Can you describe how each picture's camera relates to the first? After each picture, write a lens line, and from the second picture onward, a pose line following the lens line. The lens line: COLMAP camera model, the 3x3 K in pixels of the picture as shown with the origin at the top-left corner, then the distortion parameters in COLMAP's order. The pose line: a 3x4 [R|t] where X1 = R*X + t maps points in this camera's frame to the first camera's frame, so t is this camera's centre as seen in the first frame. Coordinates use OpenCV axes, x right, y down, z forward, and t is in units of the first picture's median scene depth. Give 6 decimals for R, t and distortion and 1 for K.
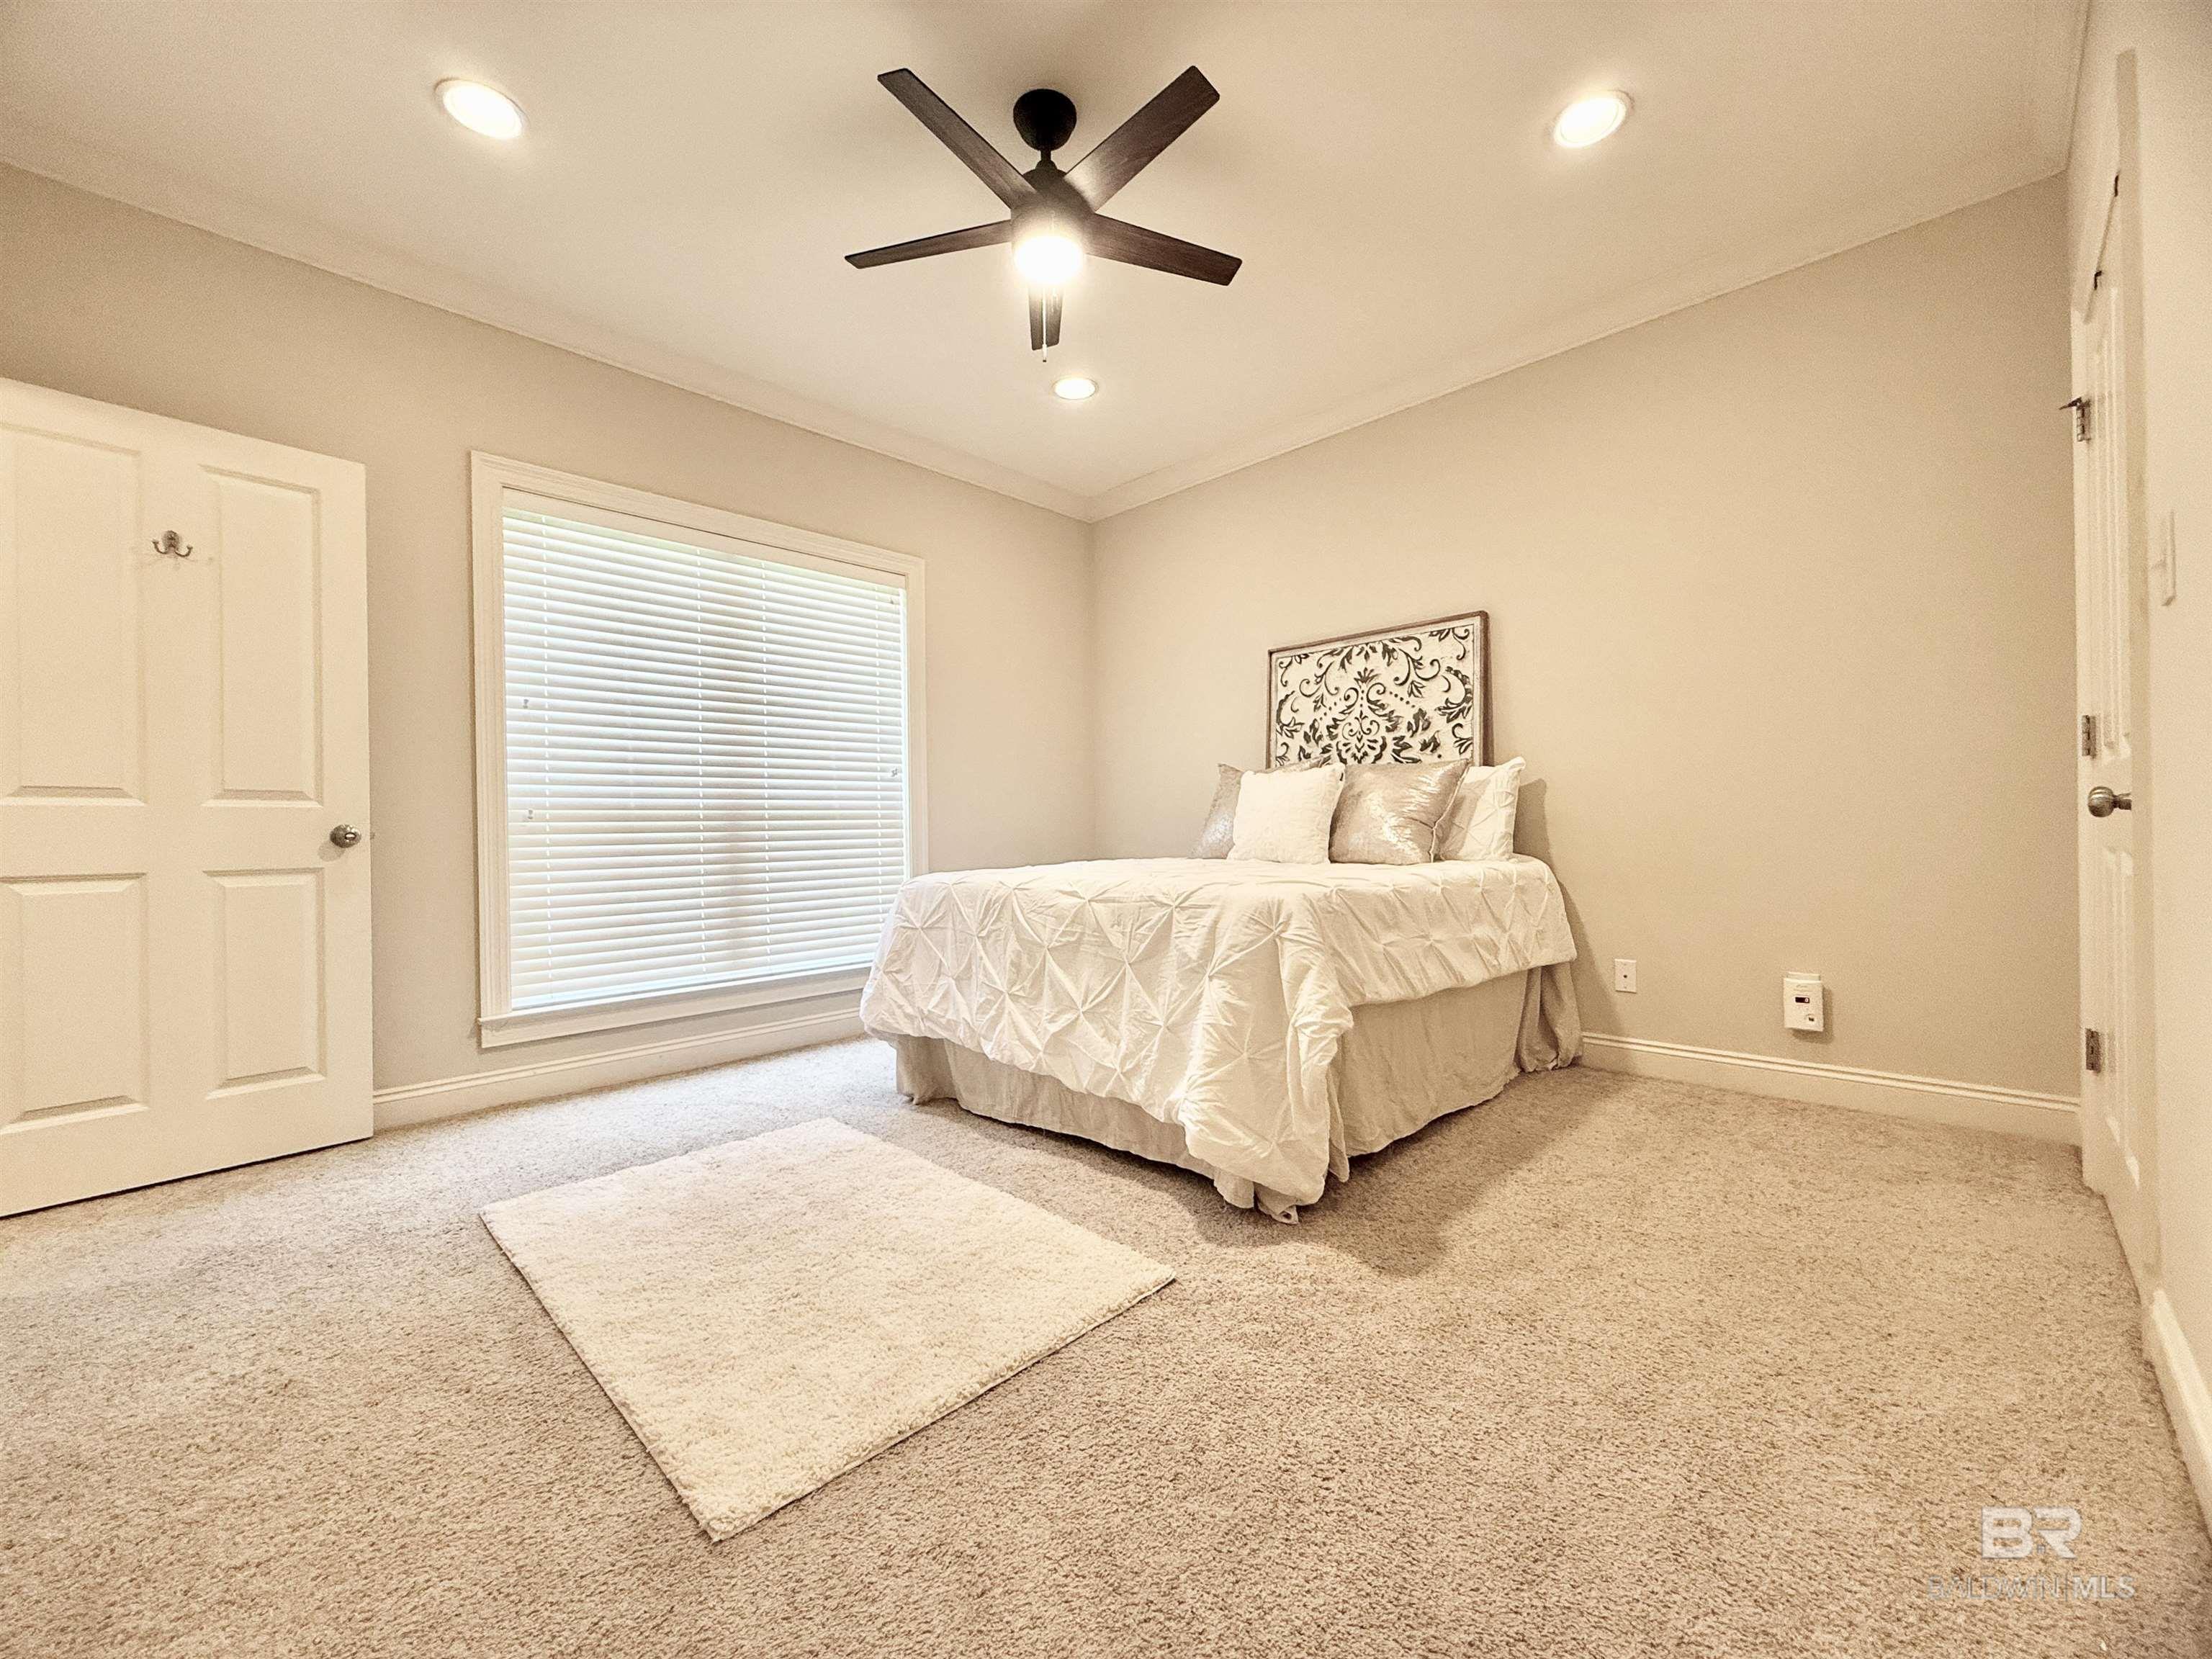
lens RADIAL K [[880.3, 0, 1099.7], [0, 880.3, 834.3], [0, 0, 1]] dist [-0.001119, 0.000363]
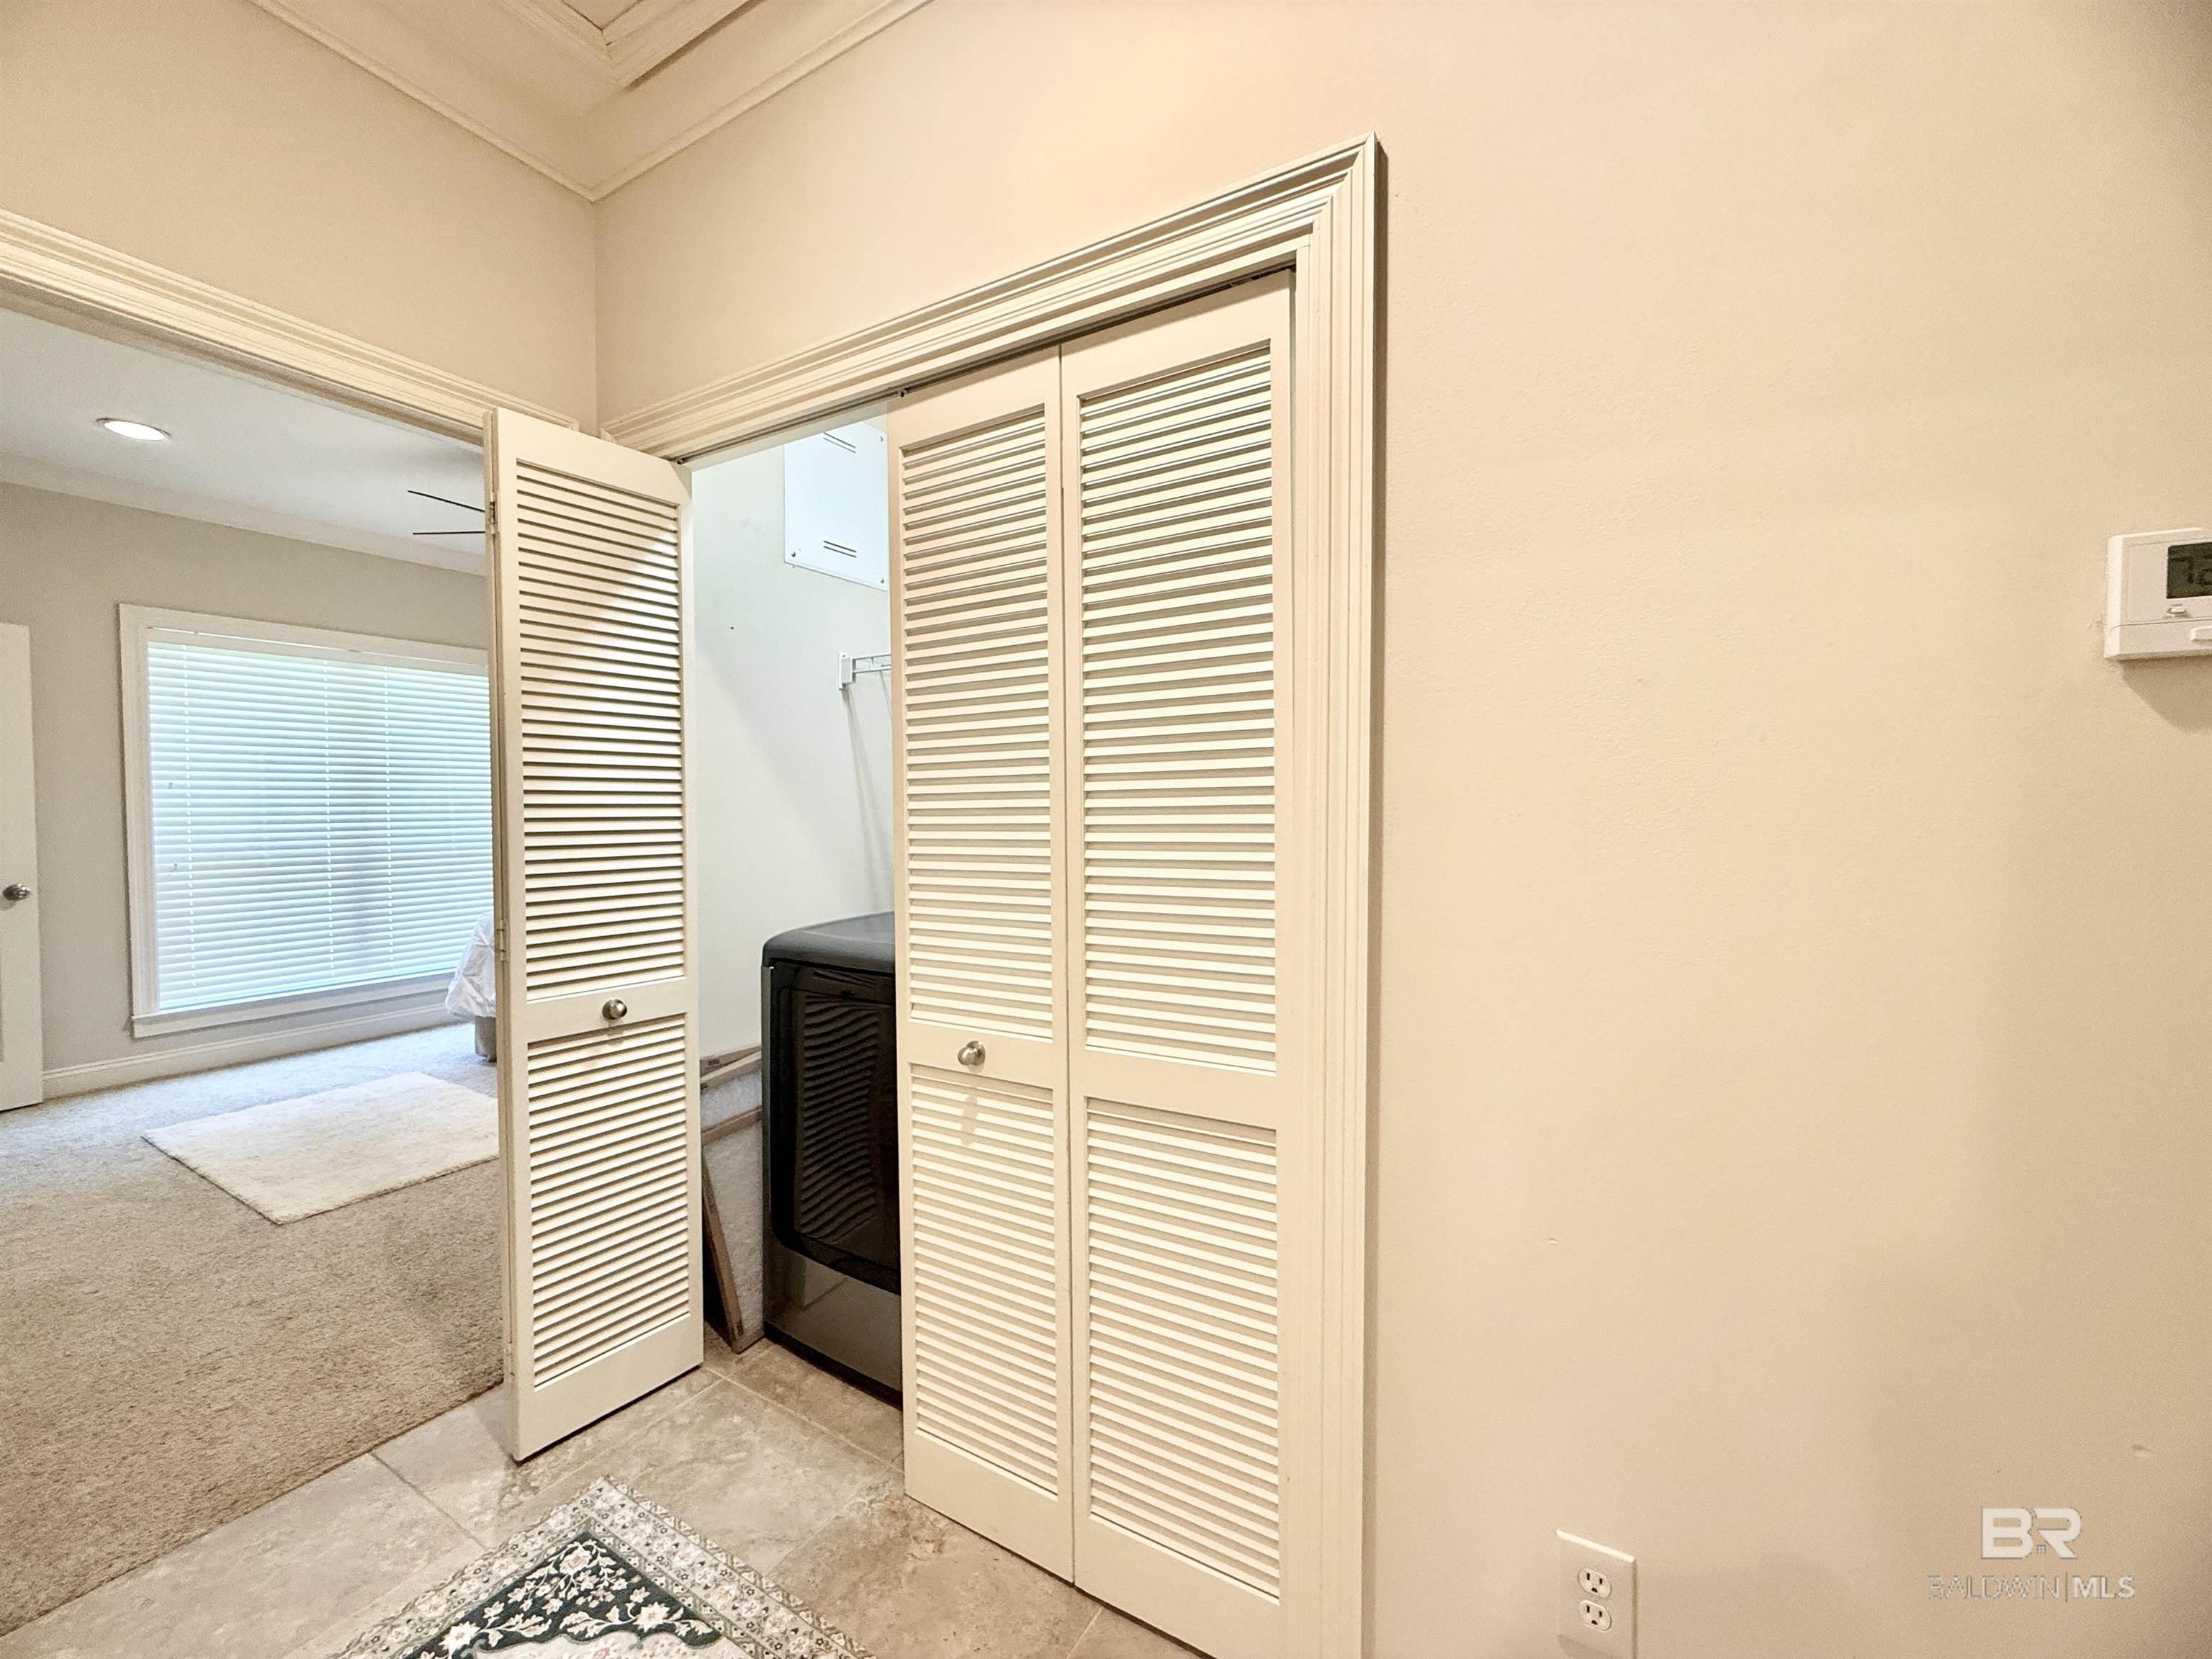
lens RADIAL K [[880.3, 0, 1106.3], [0, 880.3, 833.8], [0, 0, 1]] dist [-0.001119, 0.000363]
pose [[0.969914, 0.010472, 0.243222, 0.462247], [-0.018096, 0.999412, 0.029134, -0.153210], [-0.242774, -0.032659, 0.969533, -0.736619]]
